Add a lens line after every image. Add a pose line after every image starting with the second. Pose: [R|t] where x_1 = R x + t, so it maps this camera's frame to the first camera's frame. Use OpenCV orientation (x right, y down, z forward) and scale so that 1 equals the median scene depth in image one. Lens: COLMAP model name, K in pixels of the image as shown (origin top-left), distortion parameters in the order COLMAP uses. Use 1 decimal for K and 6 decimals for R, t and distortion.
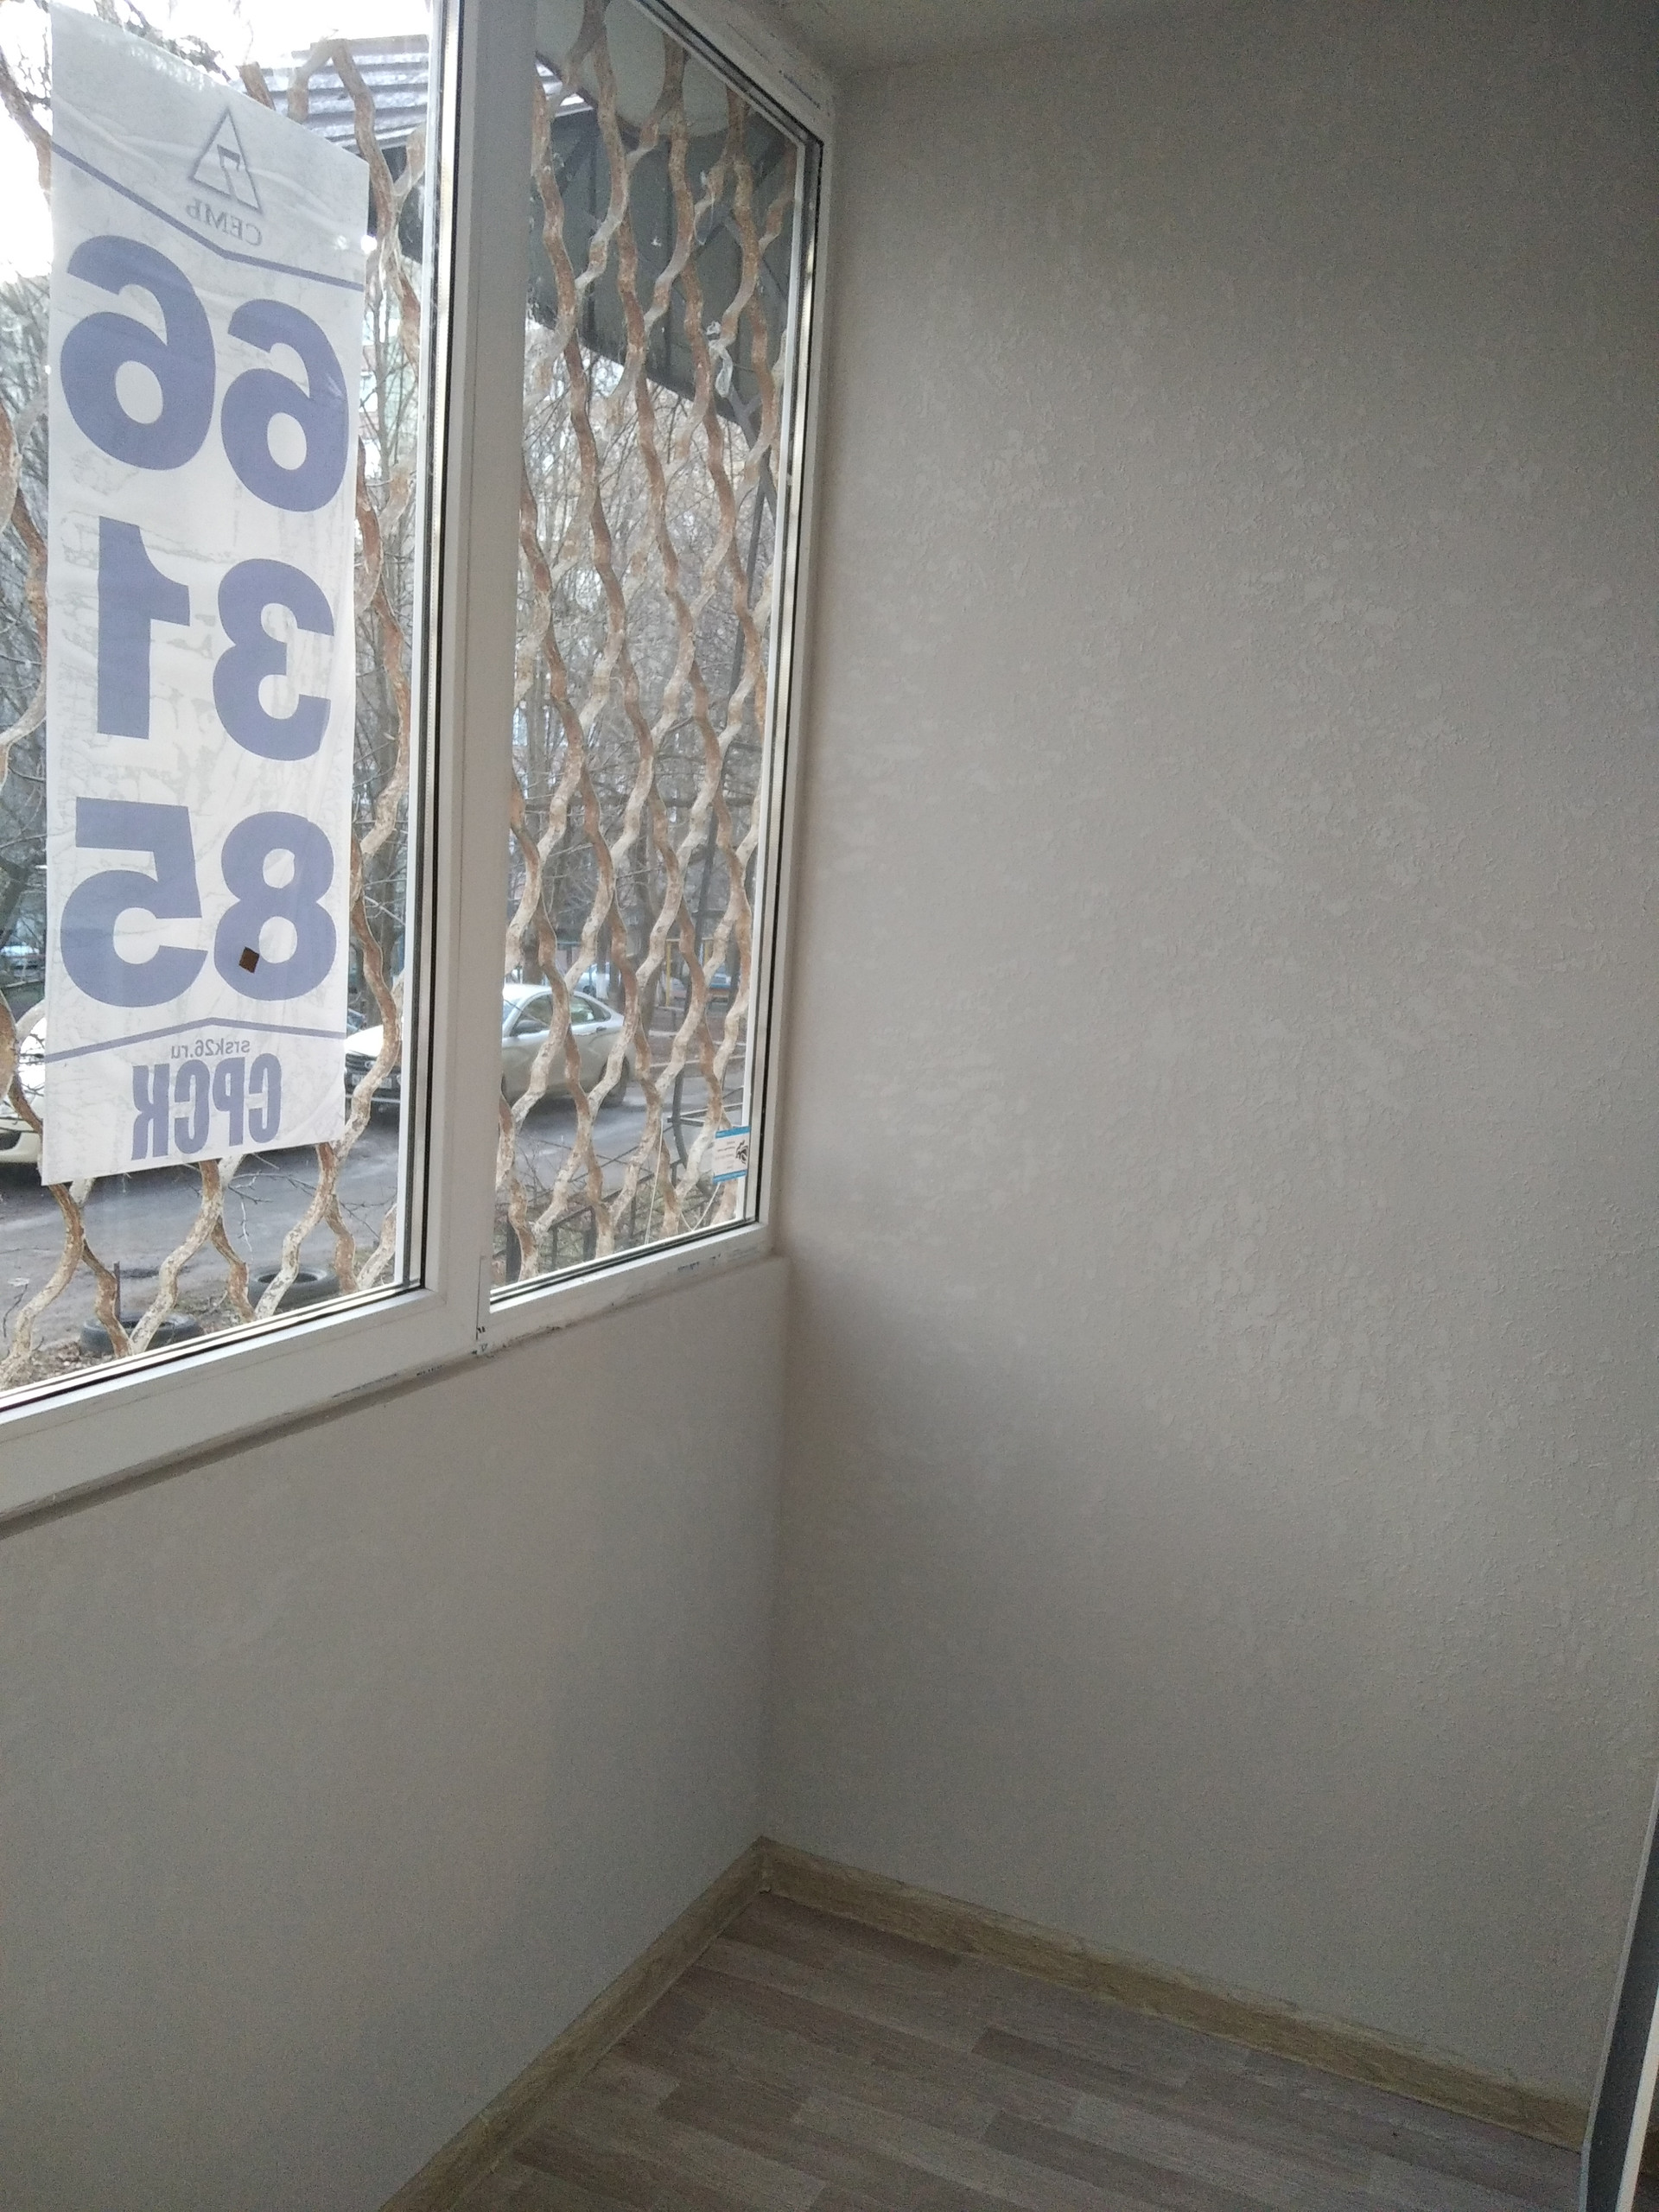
lens RADIAL K [[1789.8, 0, 843.2], [0, 1789.8, 1111.2], [0, 0, 1]] dist [0.085322, -0.126864]
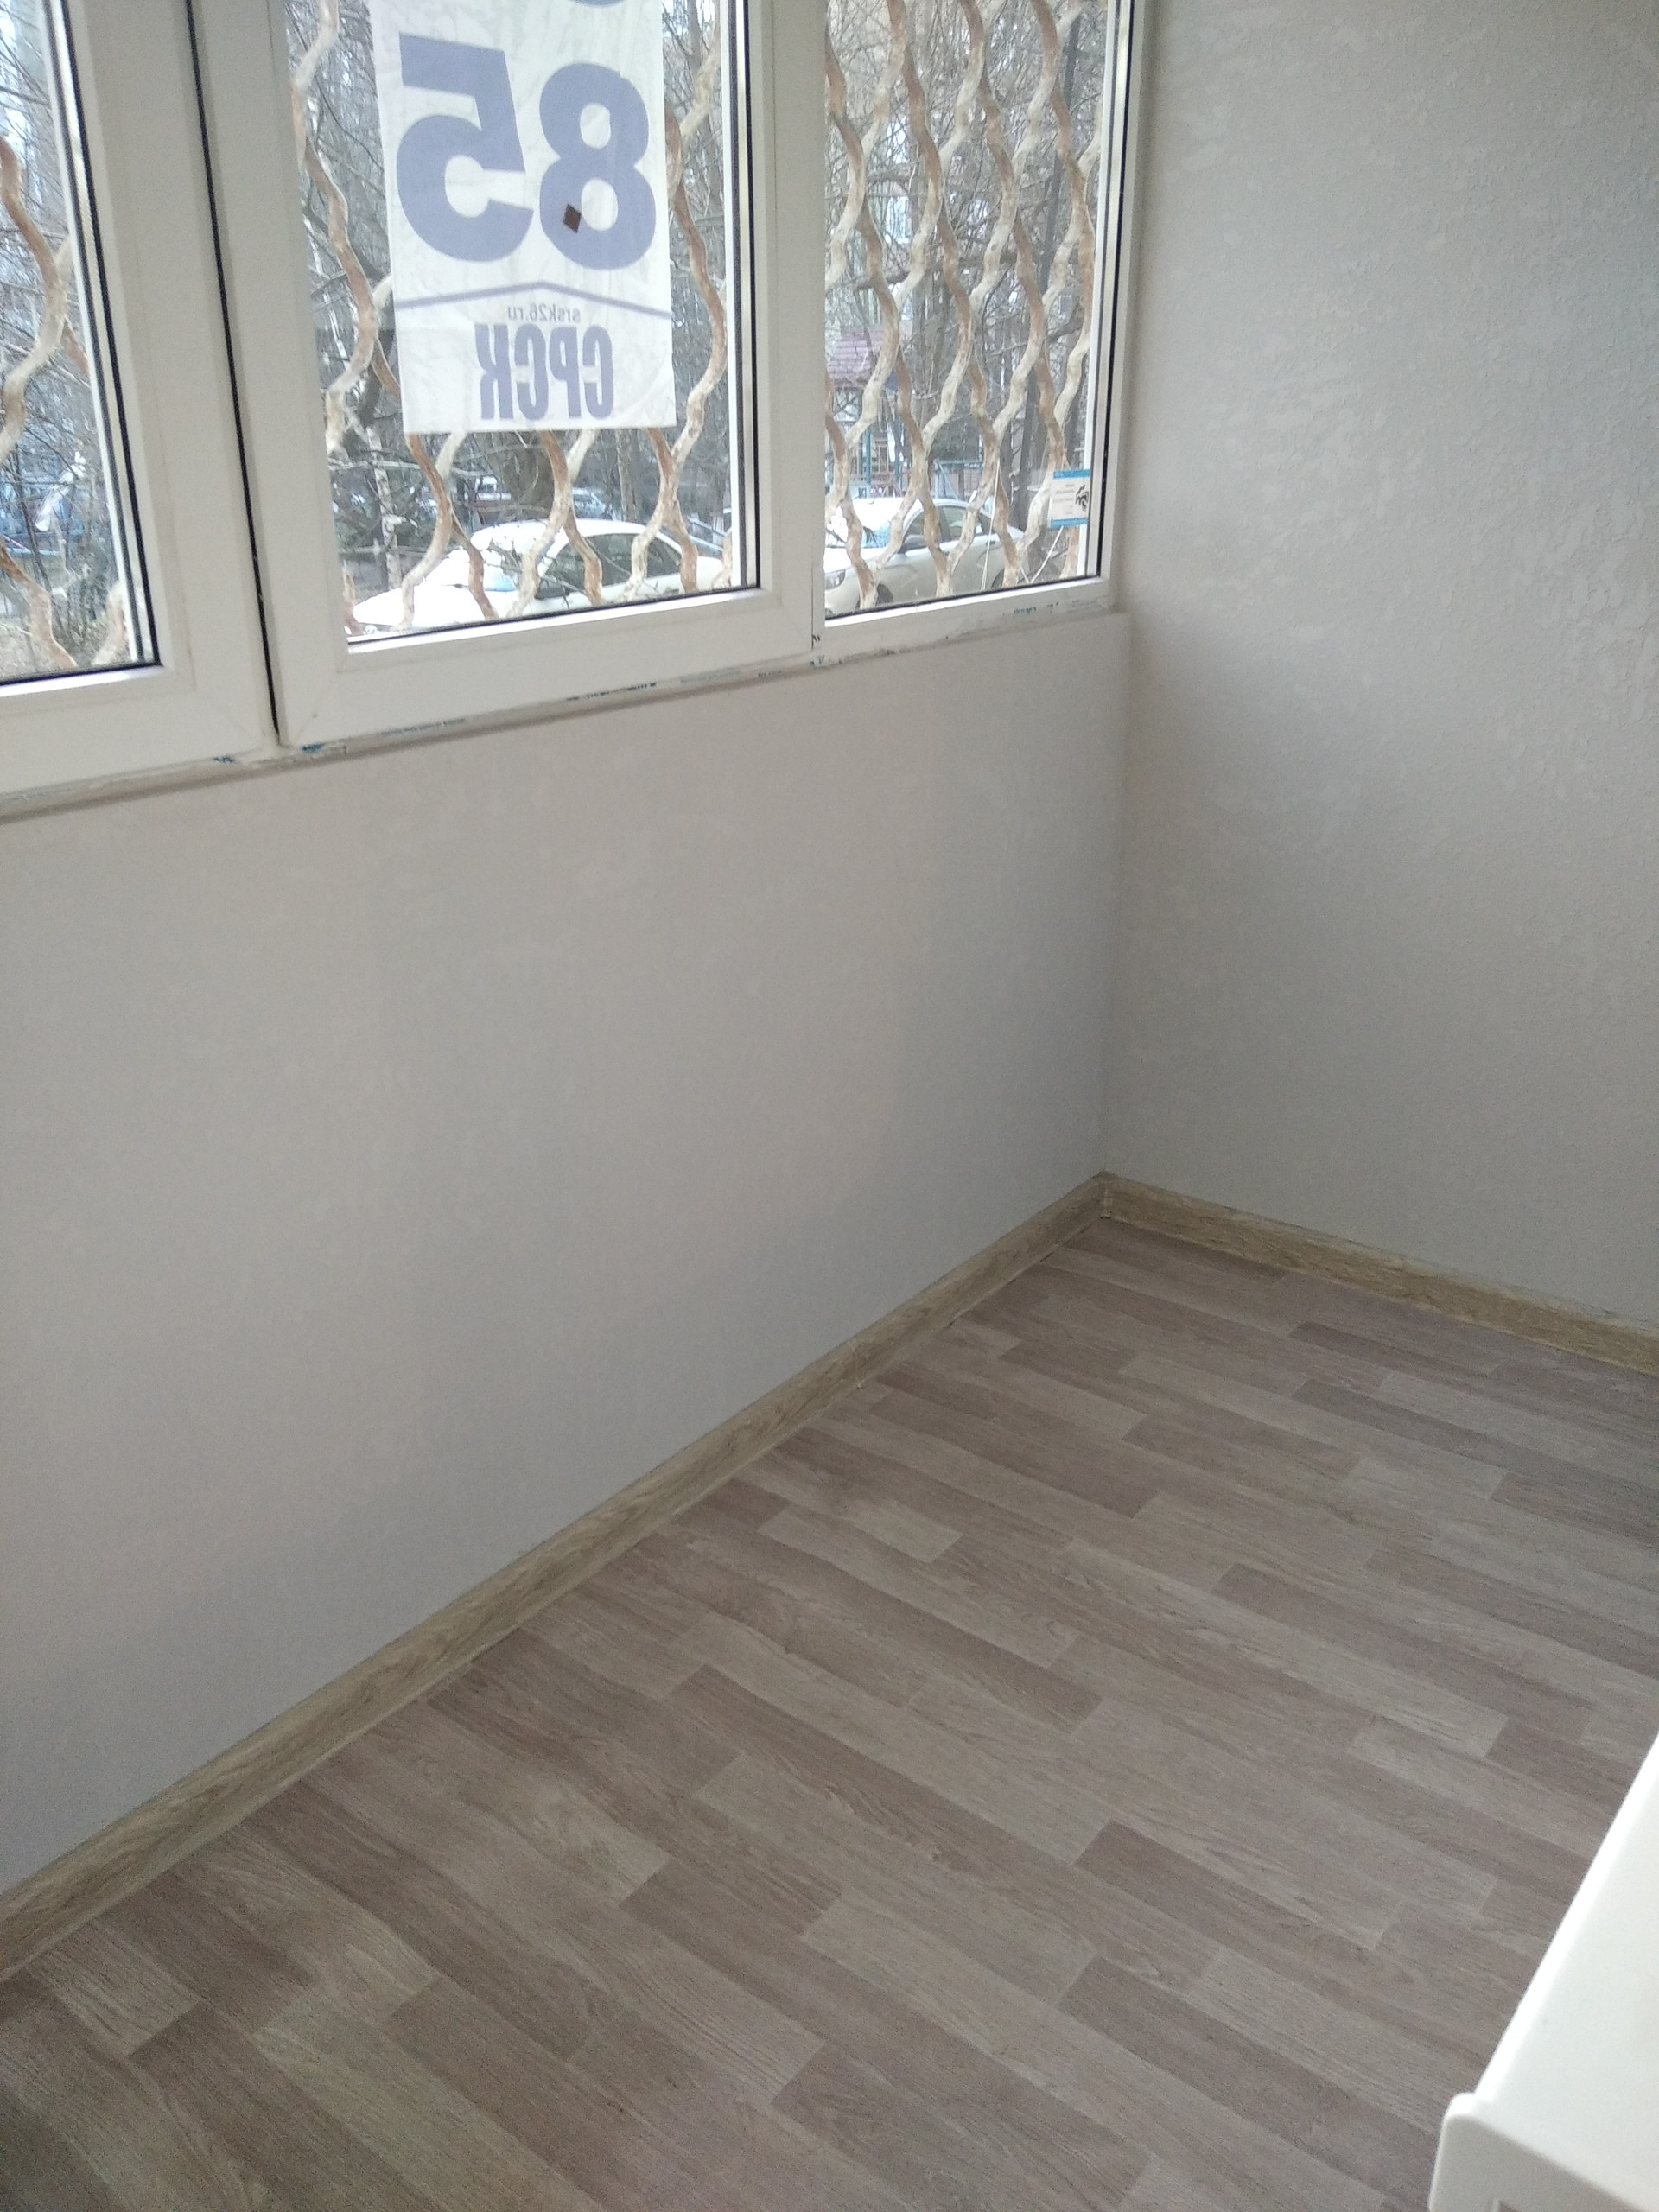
lens RADIAL K [[1789.8, 0, 843.2], [0, 1789.8, 1111.2], [0, 0, 1]] dist [0.085322, -0.126864]
pose [[0.976207, 0.021152, -0.215808, 0.042463], [0.033273, 0.968834, 0.245467, 0.117725], [0.214274, -0.246807, 0.945078, -0.056519]]
